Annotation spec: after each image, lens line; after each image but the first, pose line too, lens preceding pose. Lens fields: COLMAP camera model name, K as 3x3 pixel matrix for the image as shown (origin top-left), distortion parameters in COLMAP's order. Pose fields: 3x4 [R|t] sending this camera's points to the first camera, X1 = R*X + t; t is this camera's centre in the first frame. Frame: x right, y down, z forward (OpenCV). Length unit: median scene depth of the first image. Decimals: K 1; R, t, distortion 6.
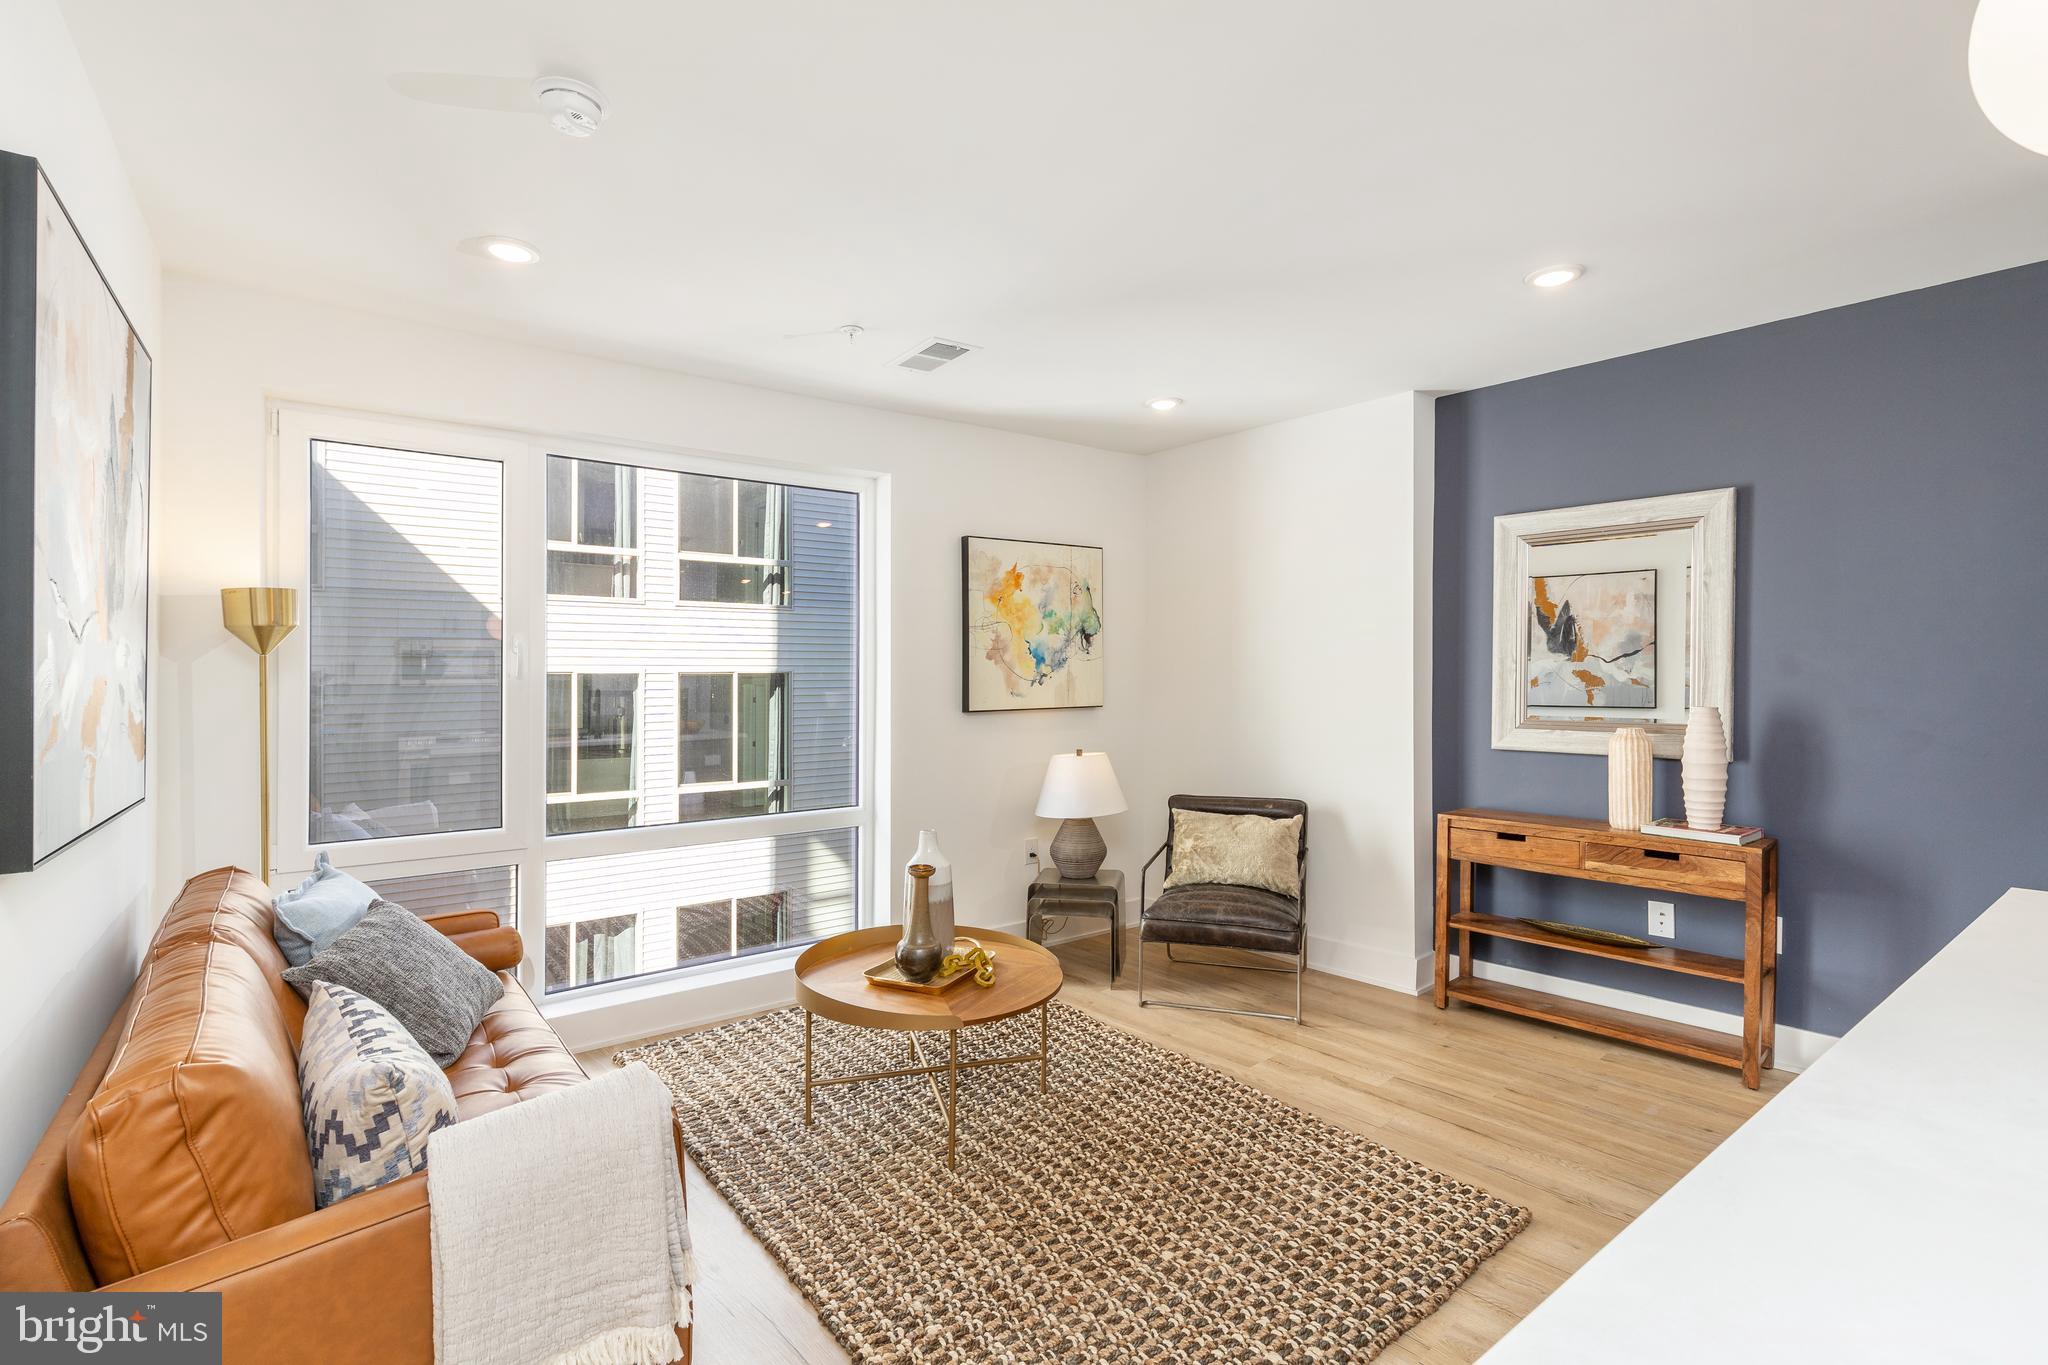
lens RADIAL K [[933.4, 0, 1032.0], [0, 933.4, 679.5], [0, 0, 1]] dist [0.010173, -0.003357]
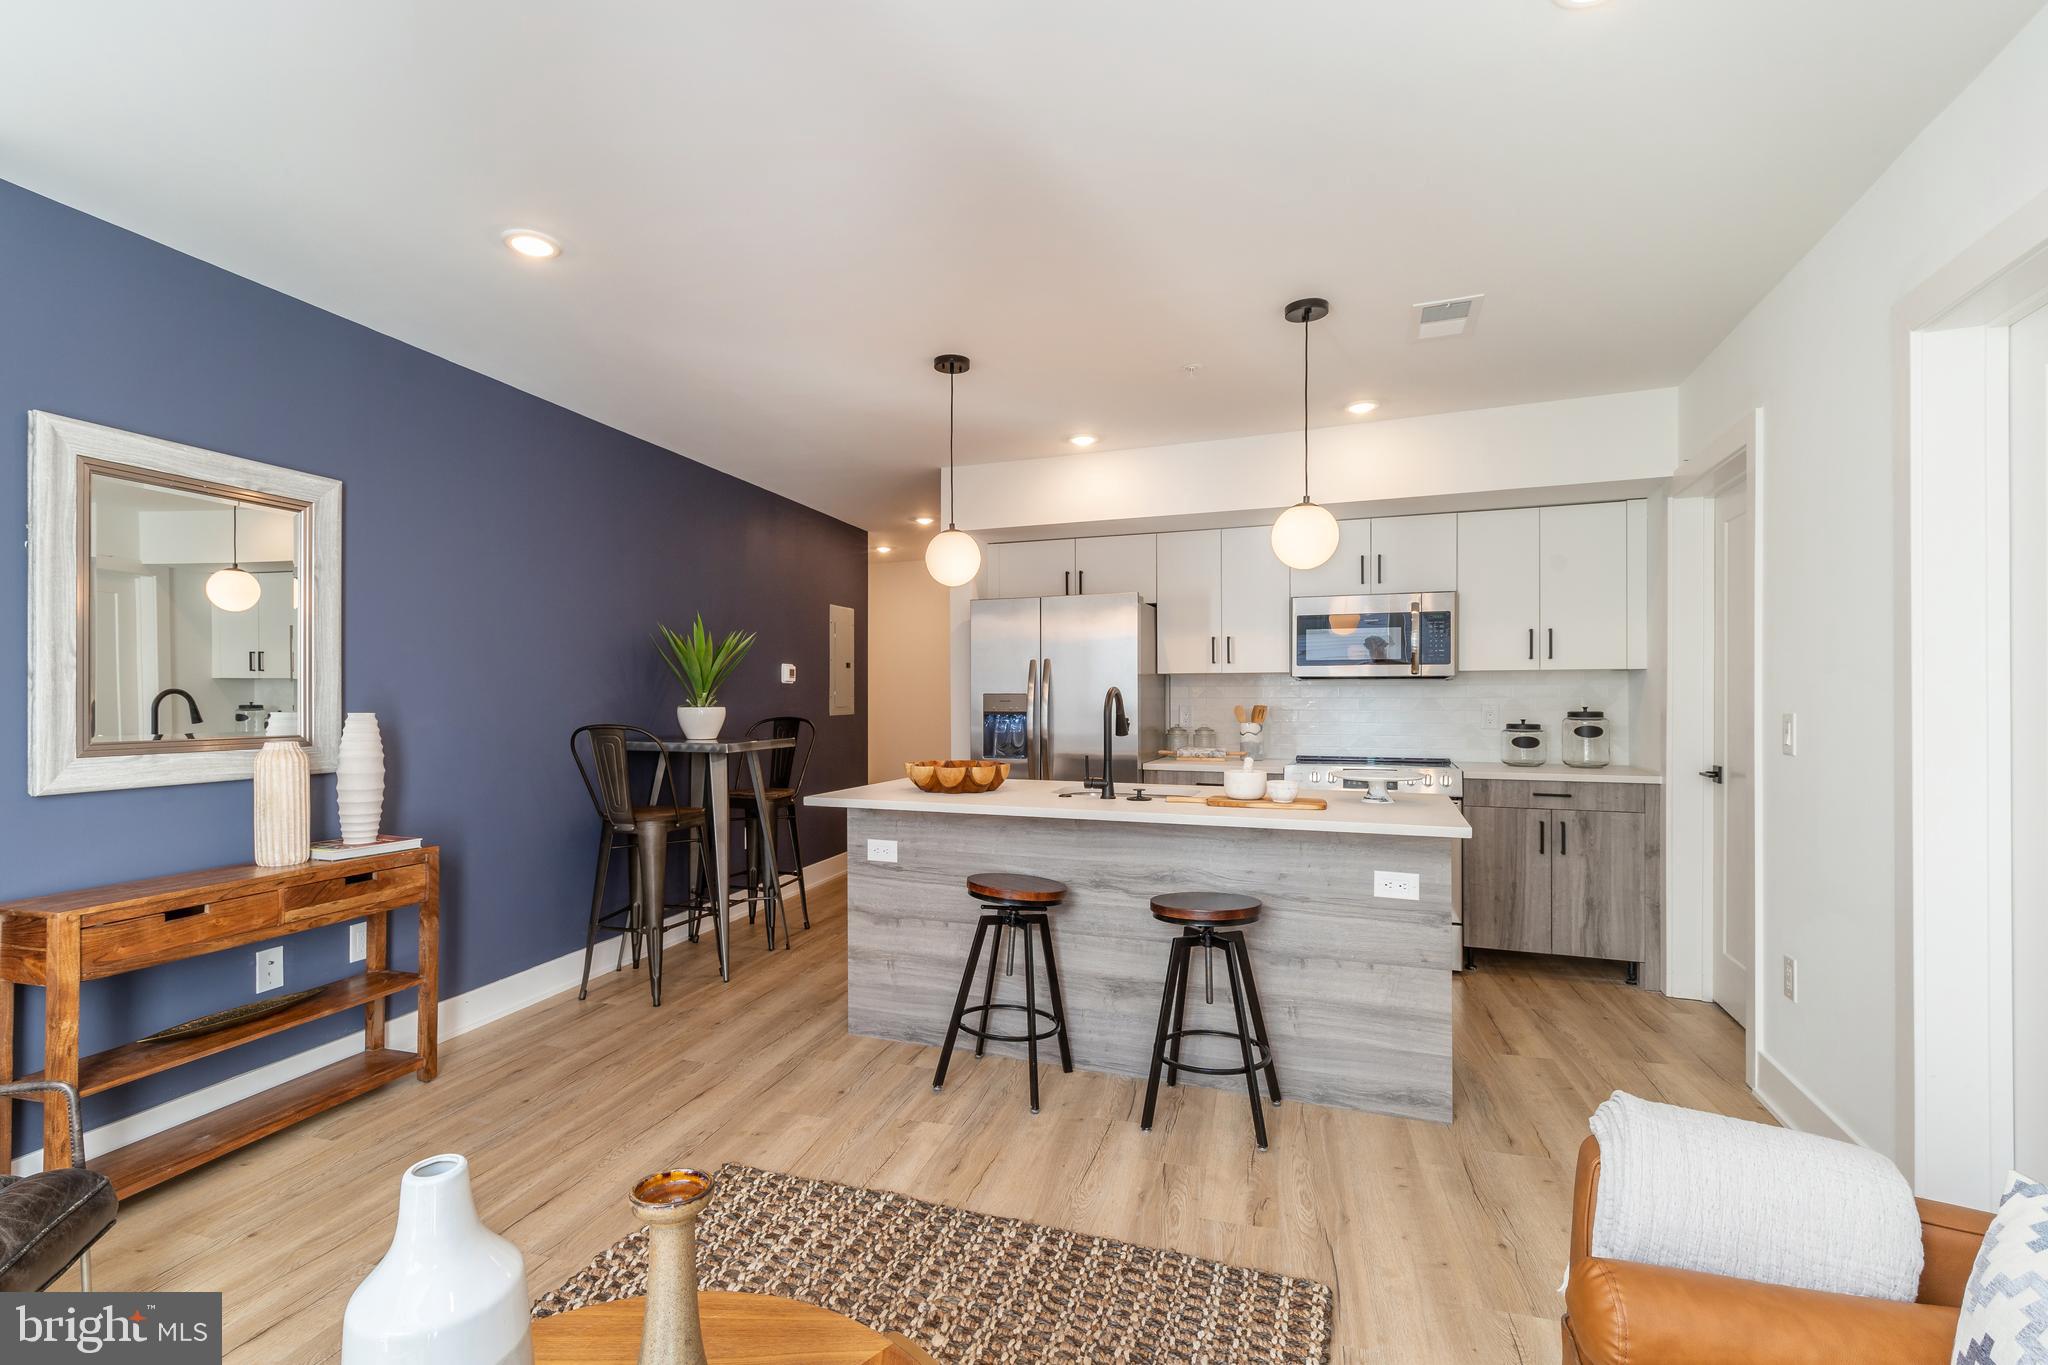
lens RADIAL K [[933.4, 0, 975.9], [0, 933.4, 718.5], [0, 0, 1]] dist [0.010173, -0.003357]
pose [[-0.503574, -0.014256, 0.863835, -0.428685], [0.007432, 0.999755, 0.020832, 0.020665], [-0.863920, 0.016910, -0.503344, 0.996178]]
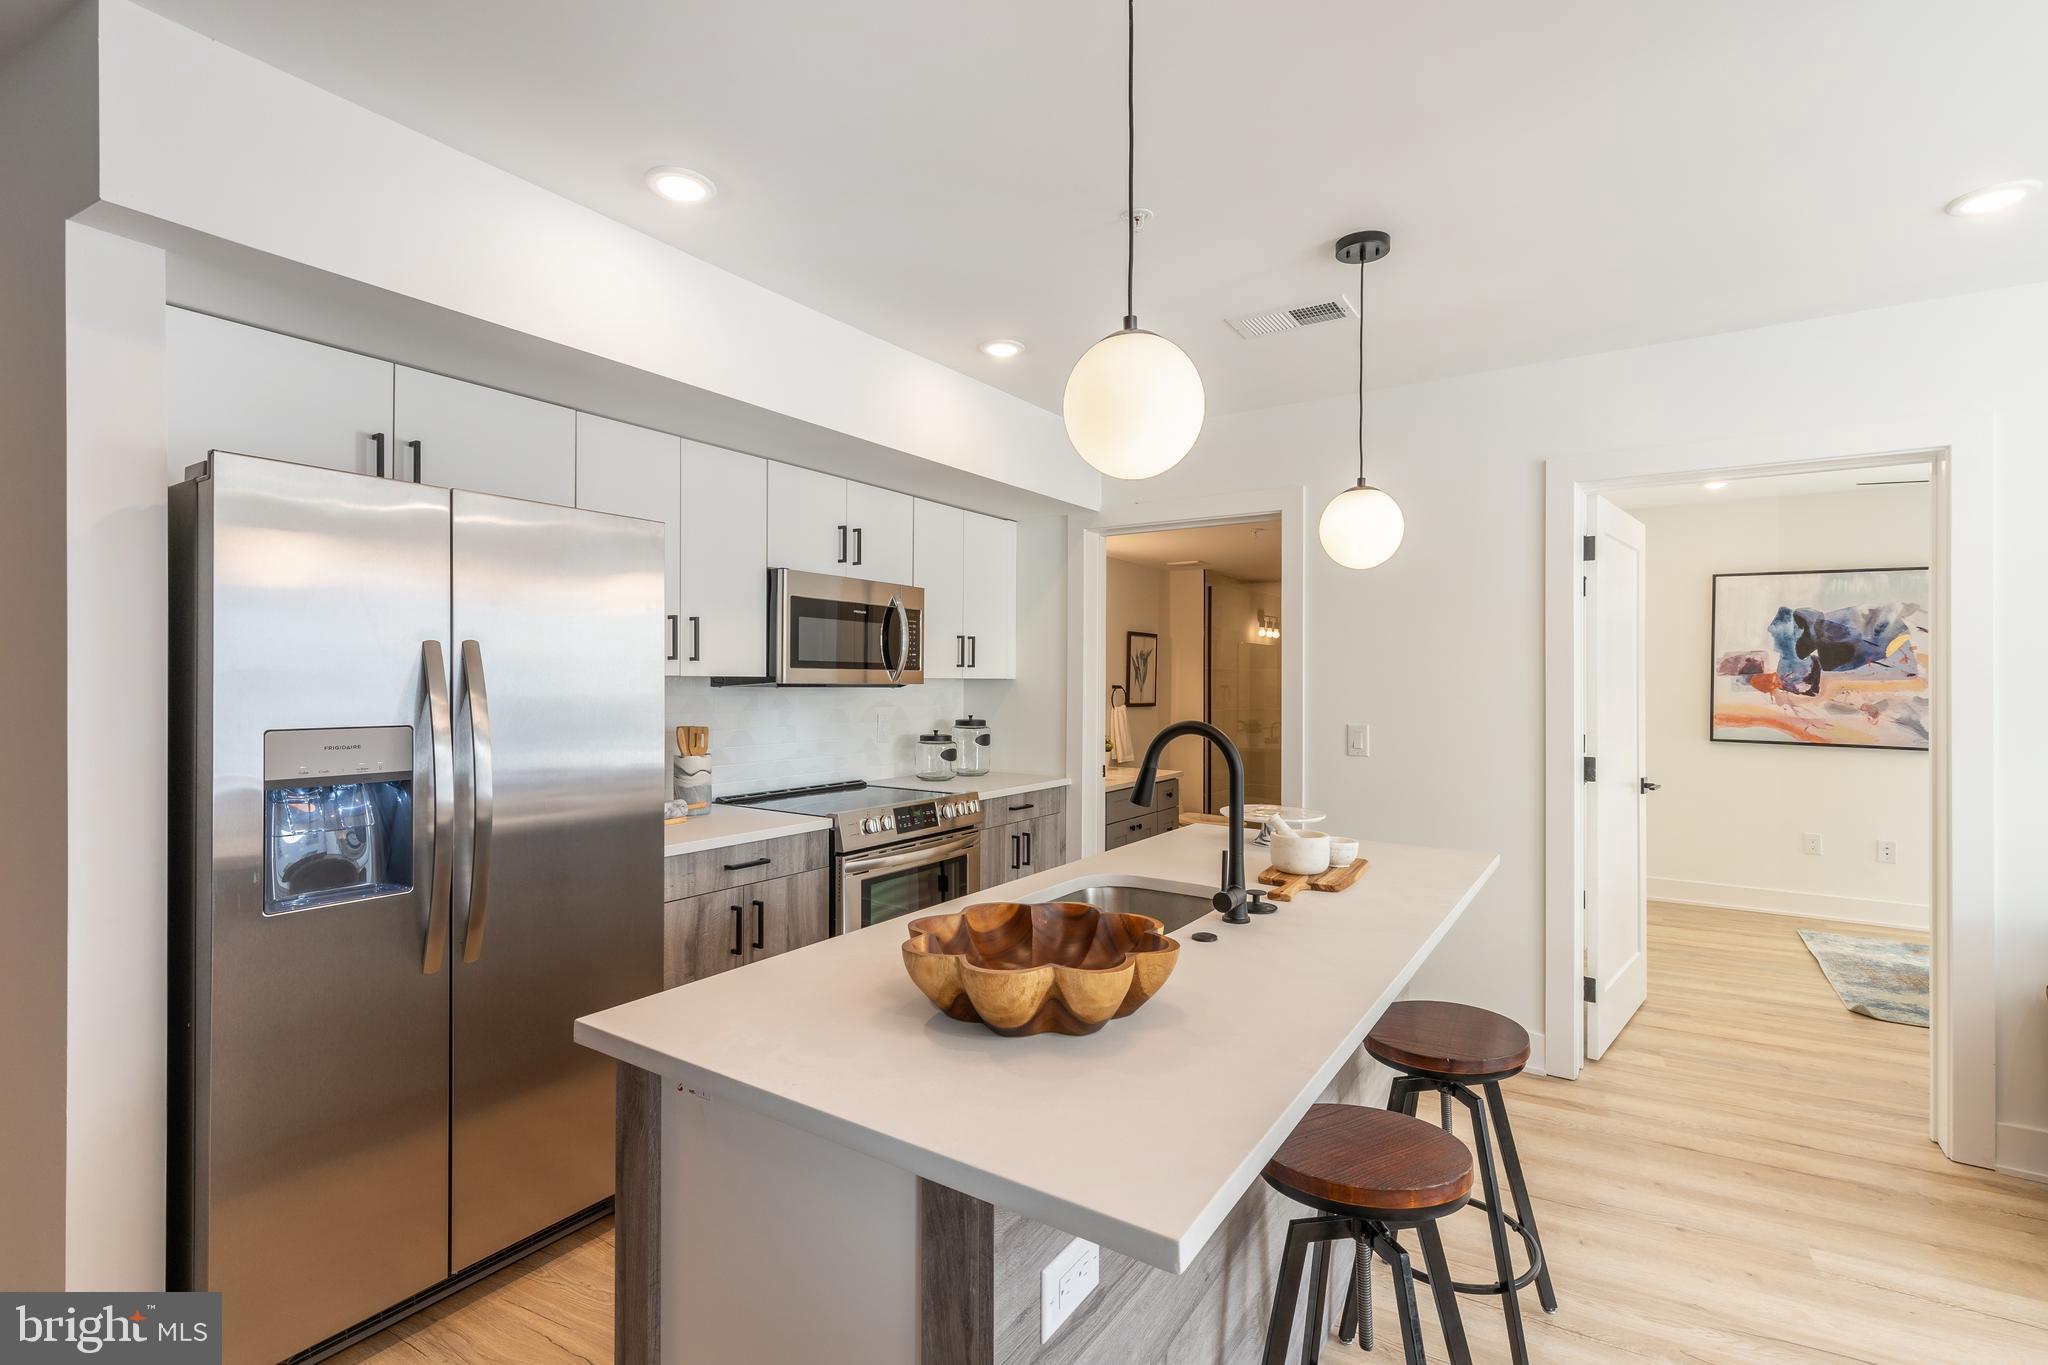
lens RADIAL K [[933.4, 0, 1034.6], [0, 933.4, 682.8], [0, 0, 1]] dist [0.010173, -0.003357]
pose [[-0.940277, 0.001765, -0.340406, 0.769771], [-0.001416, 0.999958, 0.009095, -0.024741], [0.340407, 0.009034, -0.940235, 0.848323]]
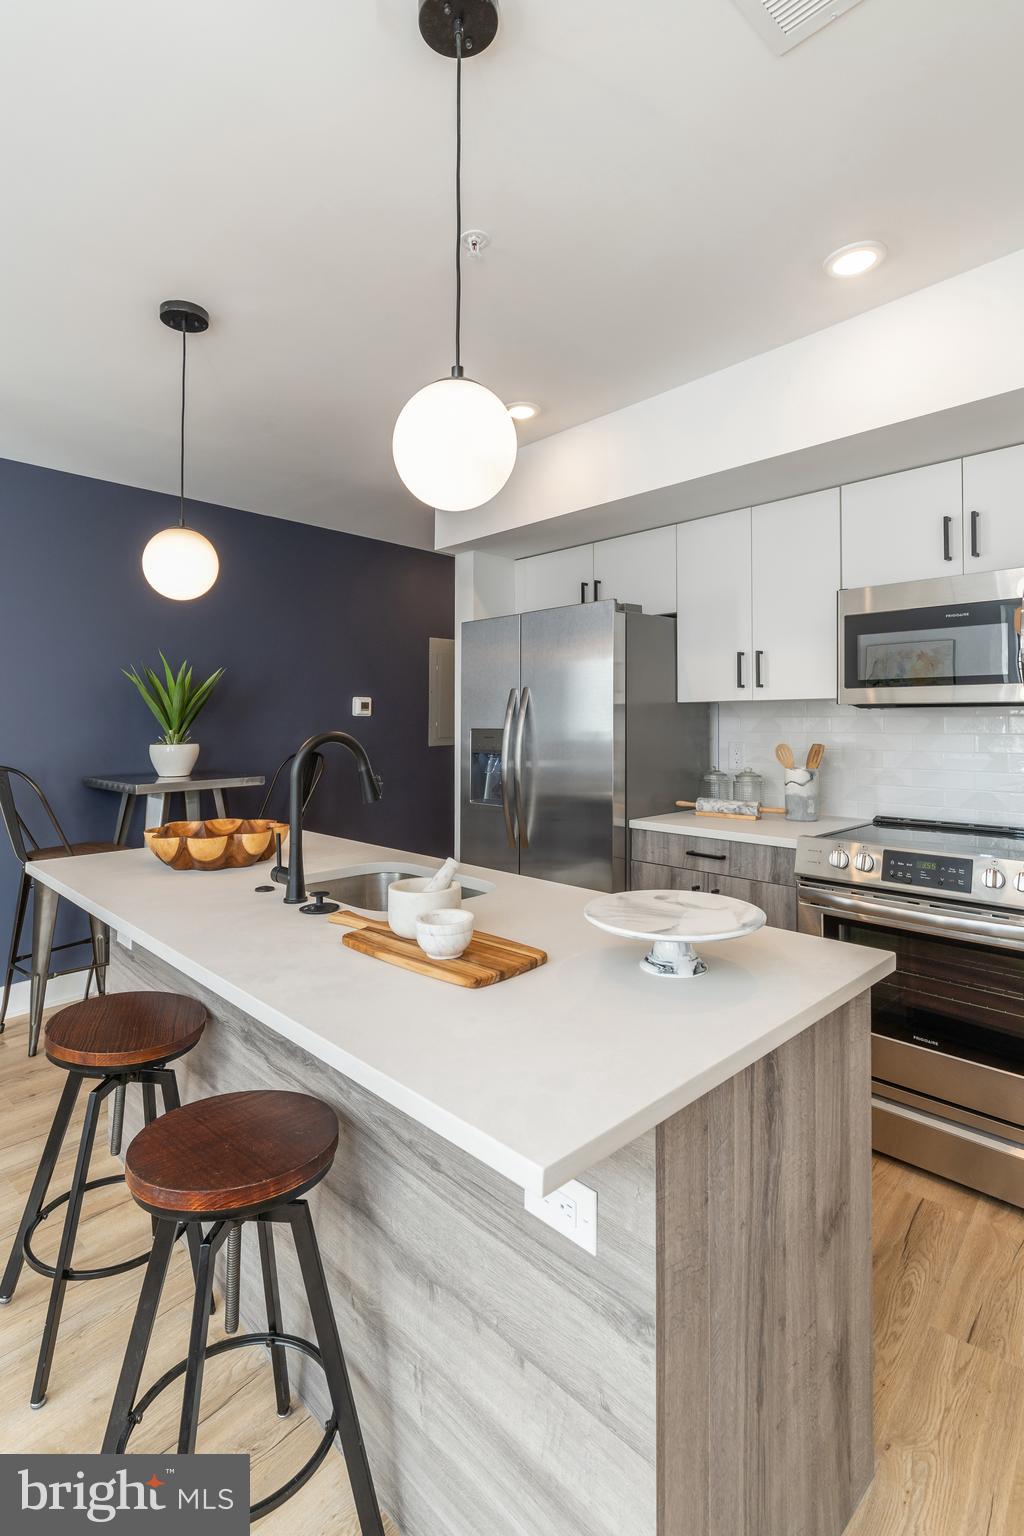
lens RADIAL K [[749.0, 0, 494.6], [0, 749.0, 715.7], [0, 0, 1]] dist [0.010723, -0.001320]
pose [[-0.101970, 0.009956, 0.994738, -0.159478], [0.012074, 0.999889, -0.008770, 0.001592], [-0.994714, 0.011116, -0.102079, 0.219021]]
